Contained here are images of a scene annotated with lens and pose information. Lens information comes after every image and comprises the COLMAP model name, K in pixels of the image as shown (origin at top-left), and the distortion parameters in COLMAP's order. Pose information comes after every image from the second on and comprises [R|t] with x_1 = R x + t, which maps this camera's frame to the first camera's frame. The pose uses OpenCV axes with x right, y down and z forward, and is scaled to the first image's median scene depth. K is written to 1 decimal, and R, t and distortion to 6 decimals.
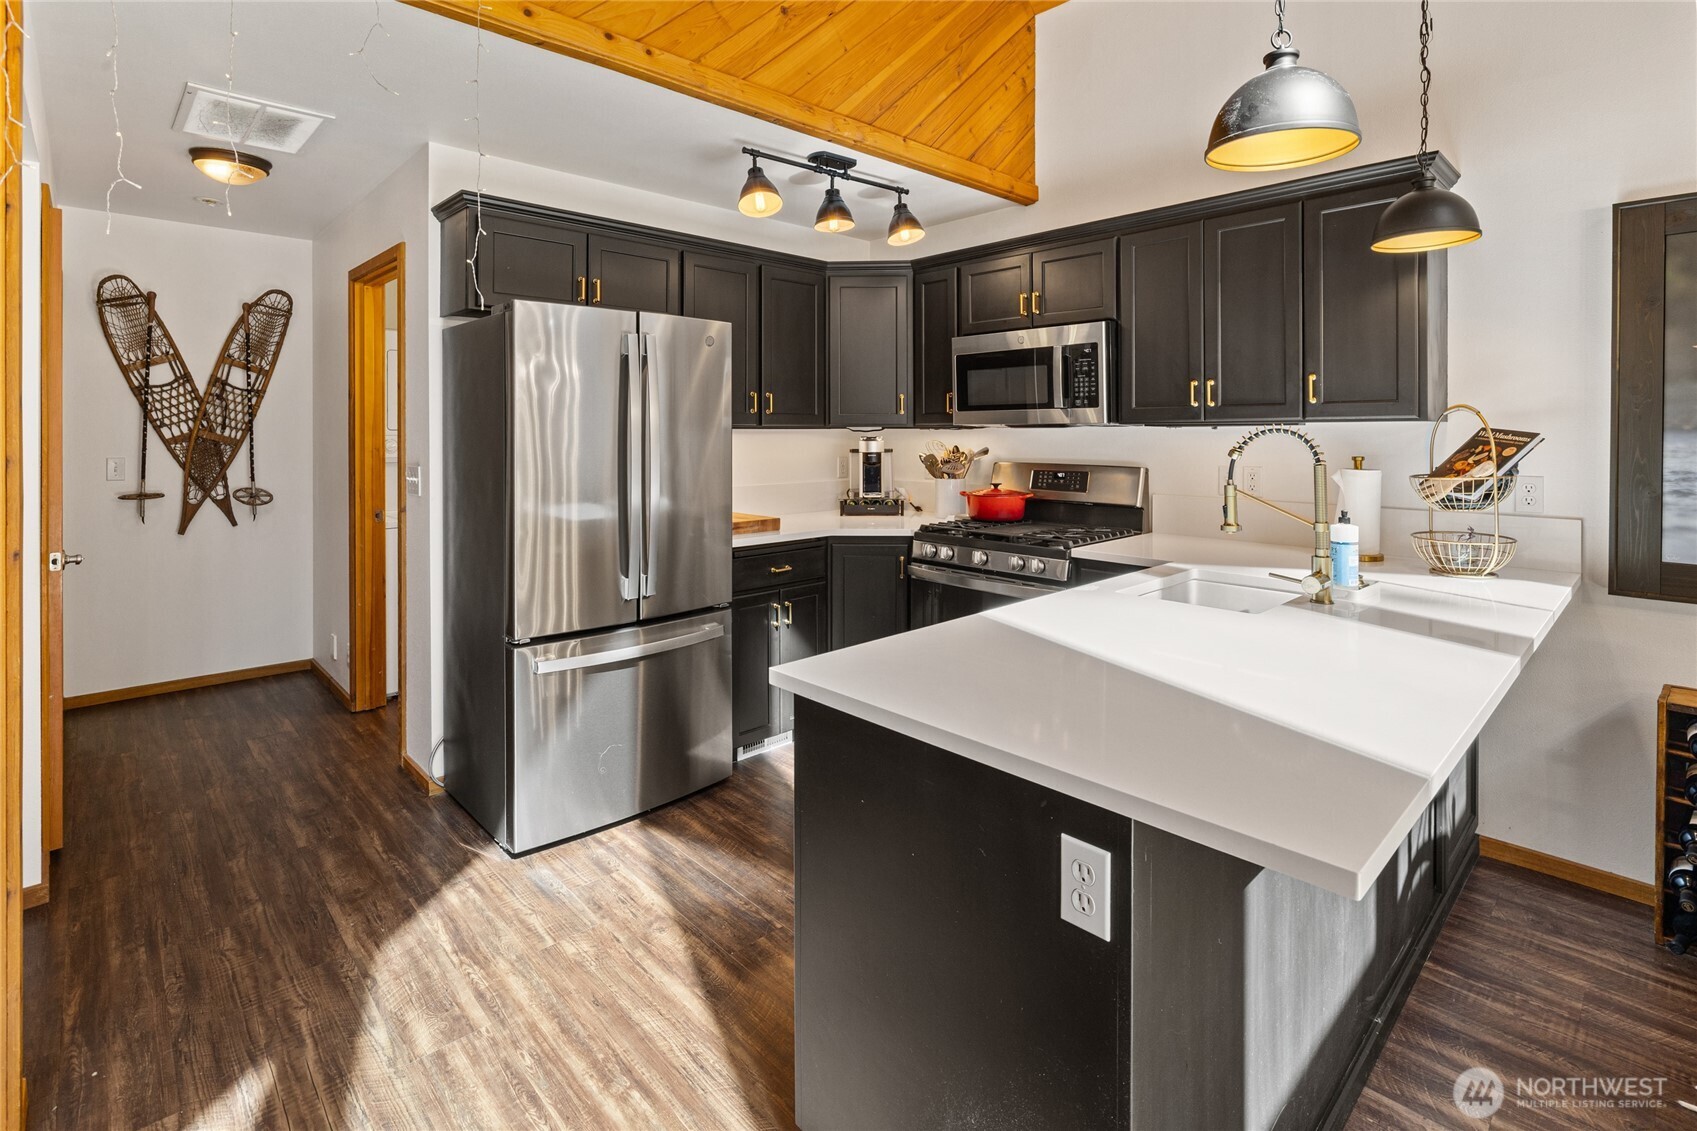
lens RADIAL K [[803.4, 0, 836.1], [0, 803.4, 432.7], [0, 0, 1]] dist [-0.001074, 0.000412]
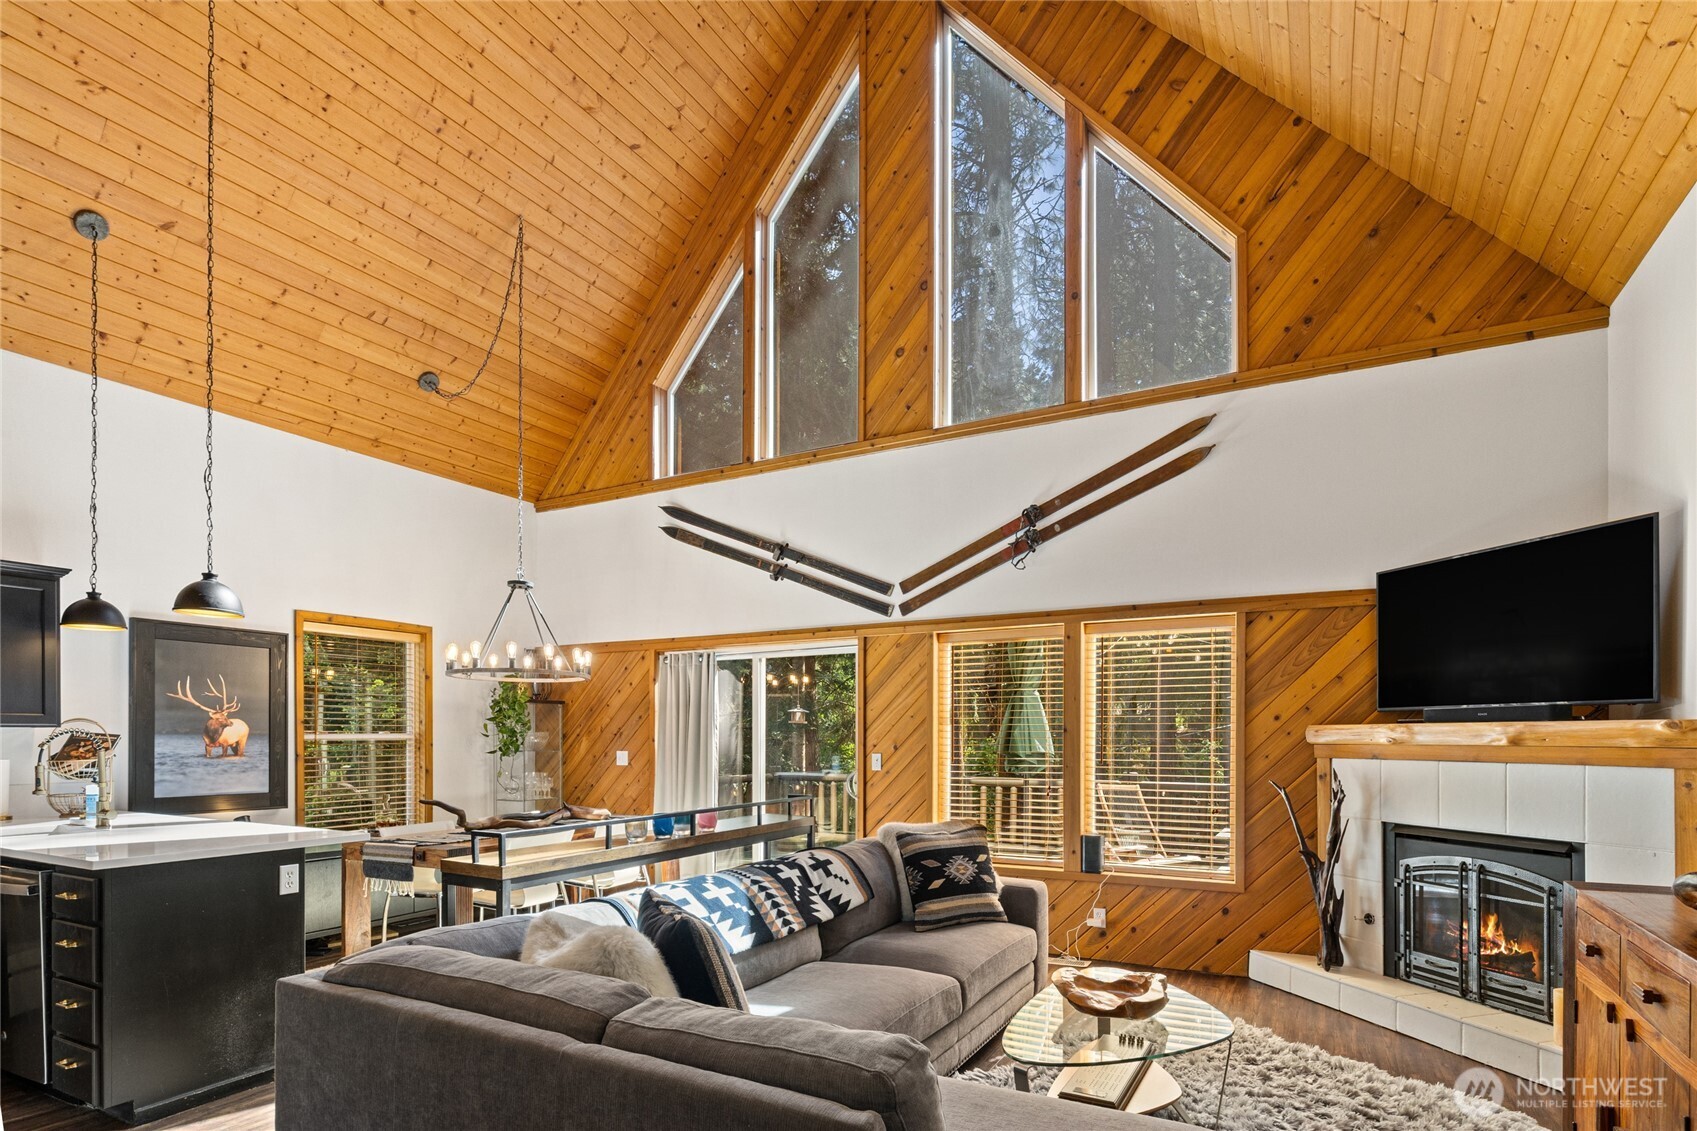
lens RADIAL K [[865.5, 0, 864.2], [0, 865.5, 739.8], [0, 0, 1]] dist [-0.011467, 0.003717]
pose [[-0.314967, -0.000642, 0.949102, -1.158603], [0.005343, 0.999983, 0.002450, 0.012646], [-0.949088, 0.005842, -0.314958, -0.017854]]
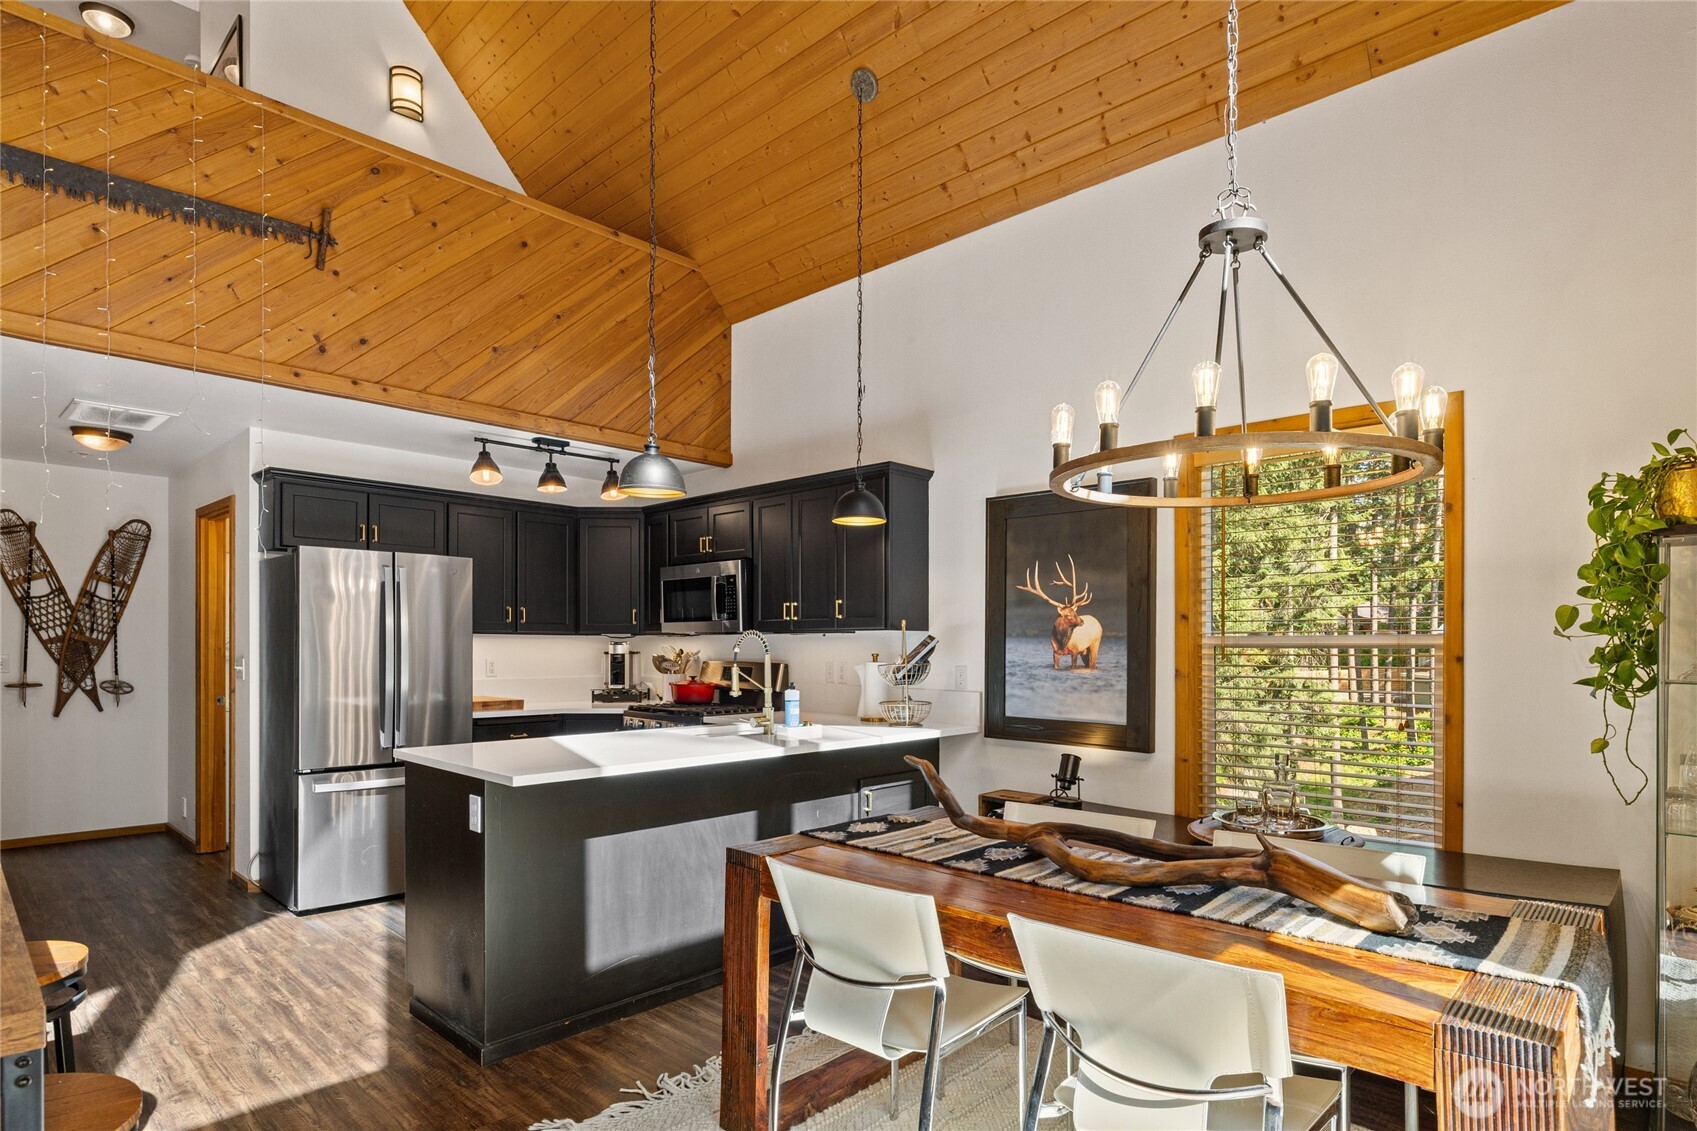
lens RADIAL K [[905.0, 0, 838.4], [0, 905.0, 651.7], [0, 0, 1]] dist [0.005953, 0.002300]
pose [[0.998894, 0.006579, 0.046550, 0.429735], [-0.006747, 0.999971, 0.003459, 0.017335], [-0.046526, -0.003769, 0.998910, -0.607557]]
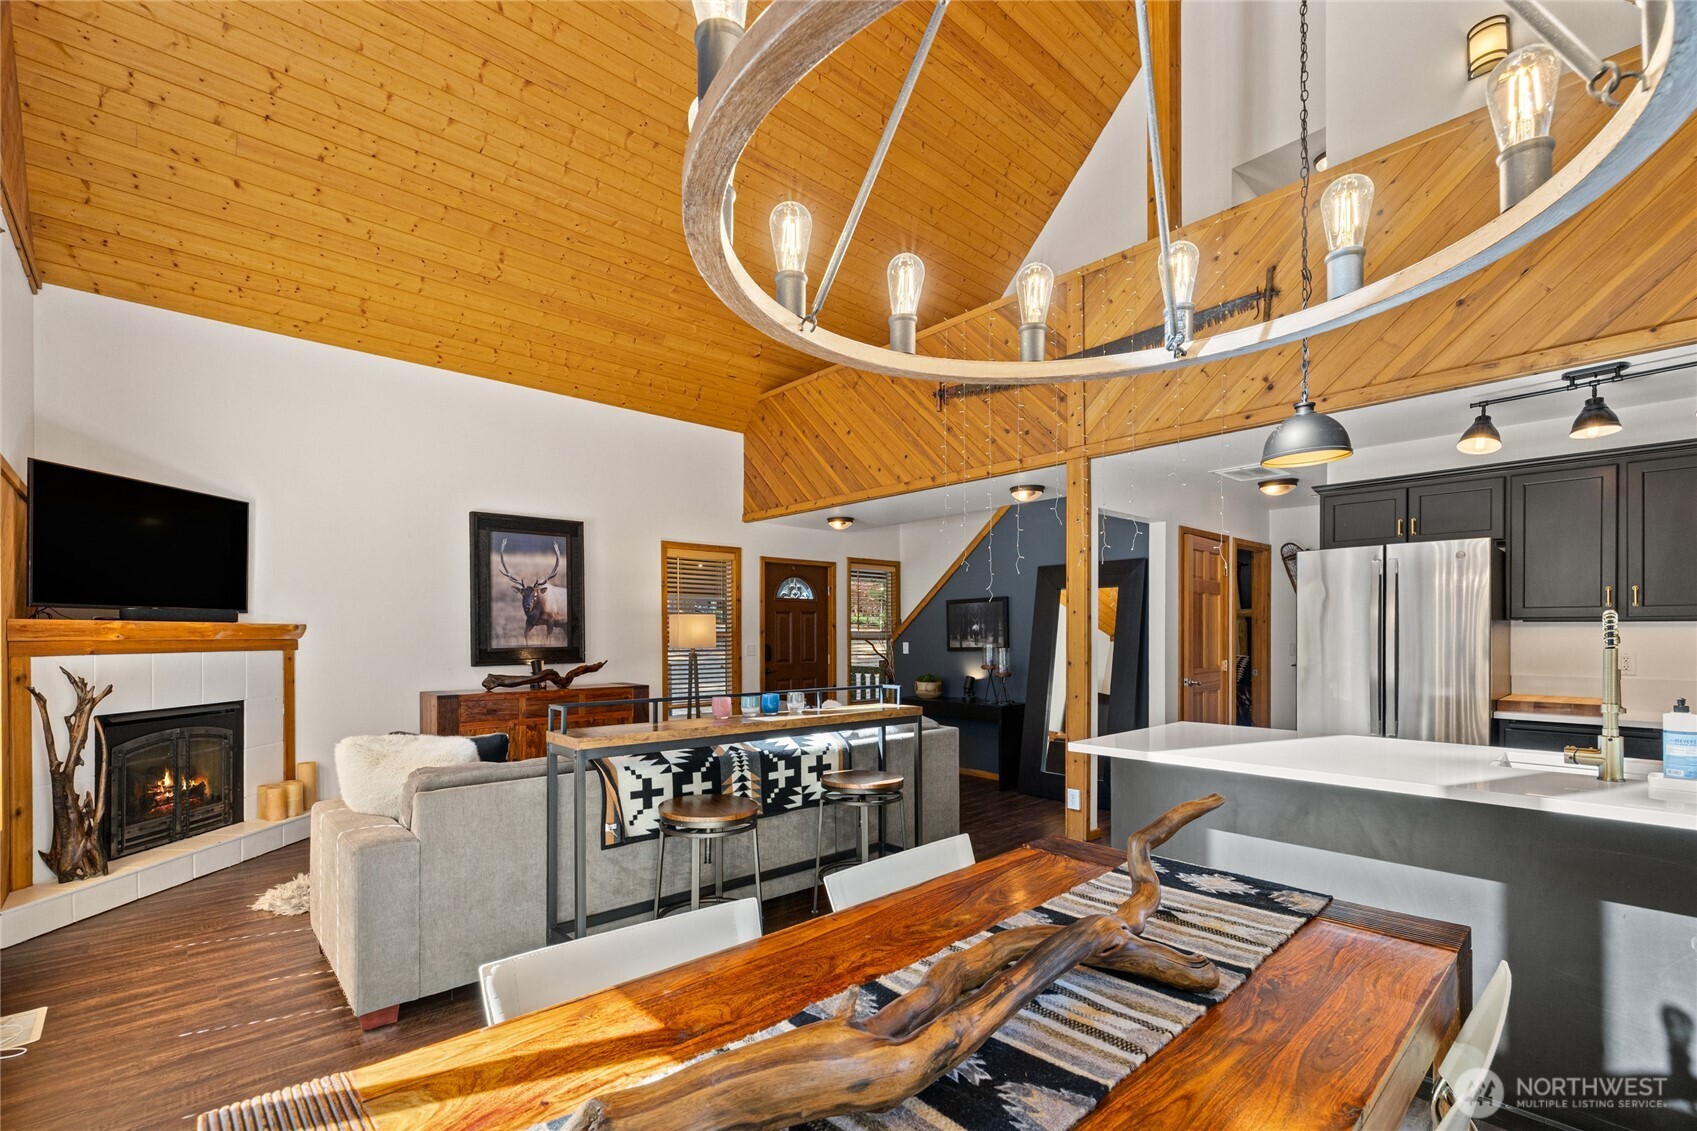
lens RADIAL K [[757.1, 0, 843.2], [0, 757.1, 631.0], [0, 0, 1]] dist [0.000177, -0.001209]
pose [[-0.021219, -0.002209, -0.999772, 1.043656], [-0.001372, 0.999997, -0.002180, 0.013316], [0.999774, 0.001325, -0.021222, 0.013996]]
